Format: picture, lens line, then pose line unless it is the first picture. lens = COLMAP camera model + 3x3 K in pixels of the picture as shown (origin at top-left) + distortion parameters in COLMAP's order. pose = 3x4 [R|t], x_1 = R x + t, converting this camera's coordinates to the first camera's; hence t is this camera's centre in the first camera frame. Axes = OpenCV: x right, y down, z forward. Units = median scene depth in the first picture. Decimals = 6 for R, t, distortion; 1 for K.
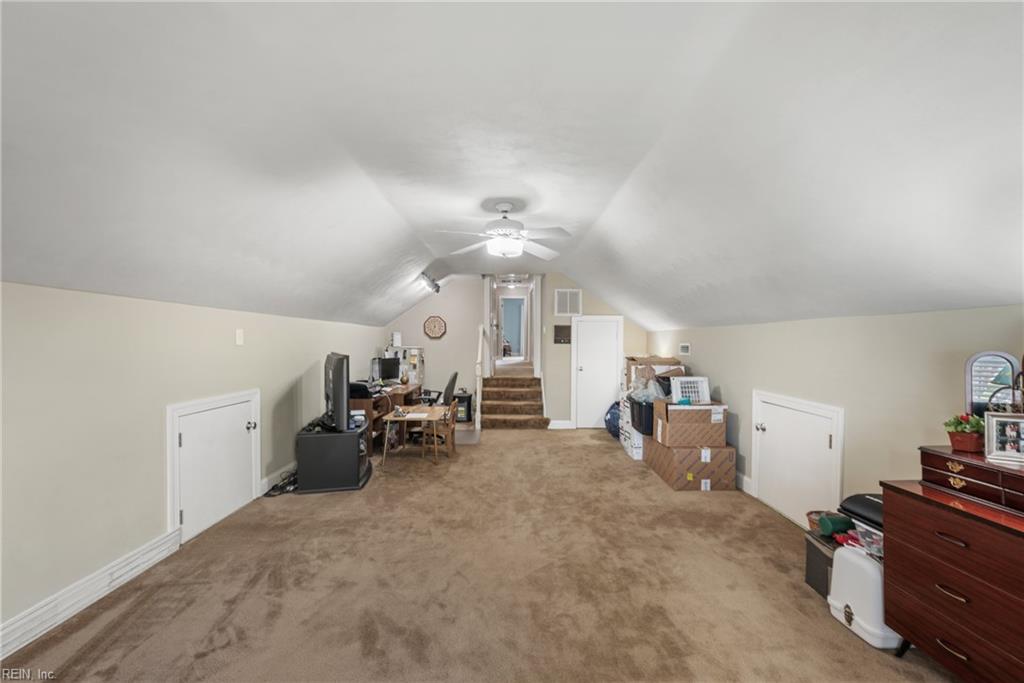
lens RADIAL K [[407.9, 0, 511.0], [0, 407.9, 350.9], [0, 0, 1]] dist [-0.000555, -0.000093]
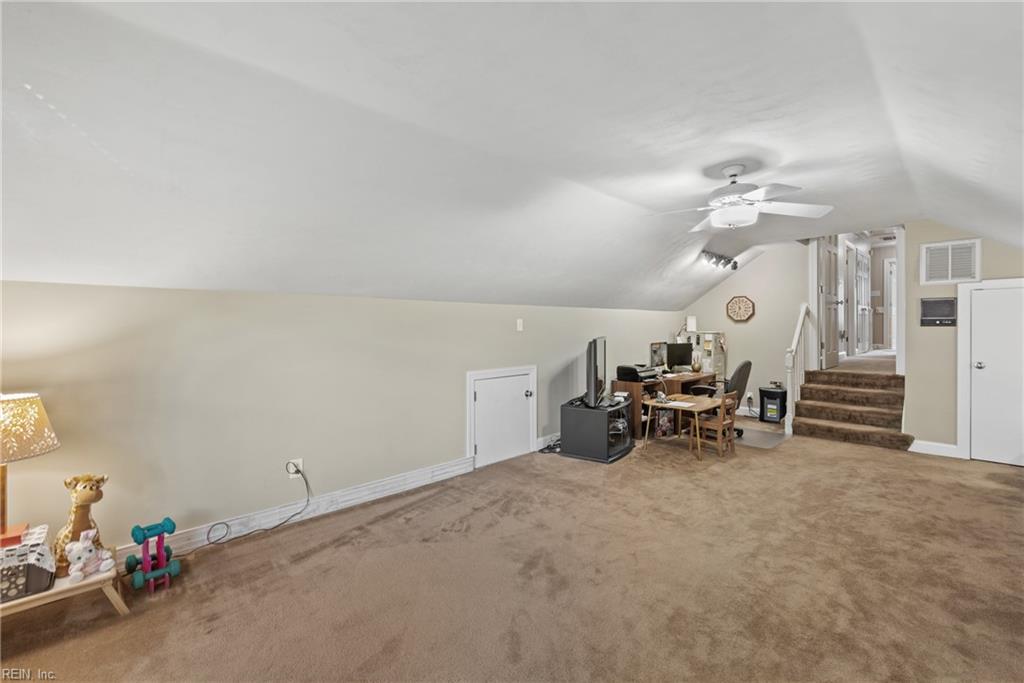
lens RADIAL K [[438.9, 0, 511.7], [0, 438.9, 333.8], [0, 0, 1]] dist [-0.000002, -0.000016]
pose [[0.679295, 0.000491, -0.733865, 0.303669], [-0.003788, 0.999989, -0.002837, -0.001016], [0.733856, 0.004707, 0.679289, 0.019705]]
